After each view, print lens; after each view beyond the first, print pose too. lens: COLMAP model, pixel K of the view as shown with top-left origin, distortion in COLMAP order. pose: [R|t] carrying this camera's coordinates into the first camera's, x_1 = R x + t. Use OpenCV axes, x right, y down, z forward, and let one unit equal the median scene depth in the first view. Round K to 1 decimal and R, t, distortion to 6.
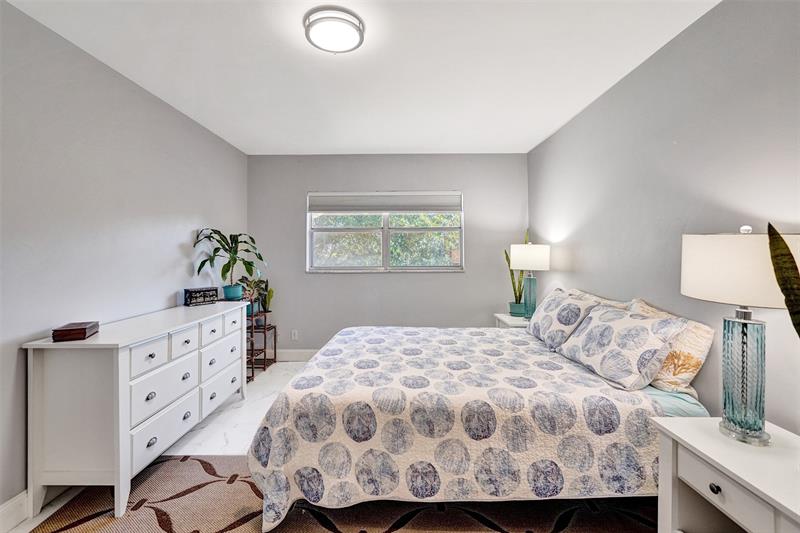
lens RADIAL K [[337.4, 0, 404.7], [0, 337.4, 247.5], [0, 0, 1]] dist [-0.013644, 0.003882]
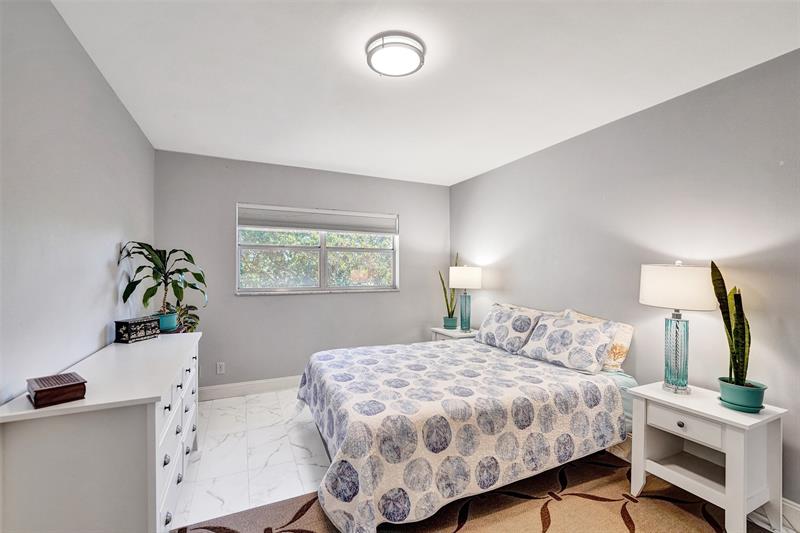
lens RADIAL K [[337.4, 0, 399.6], [0, 337.4, 269.1], [0, 0, 1]] dist [-0.013644, 0.003882]
pose [[0.906345, 0.008799, 0.422447, -0.684392], [-0.013058, 0.999889, 0.007191, -0.013189], [-0.422337, -0.012034, 0.906359, 0.082720]]
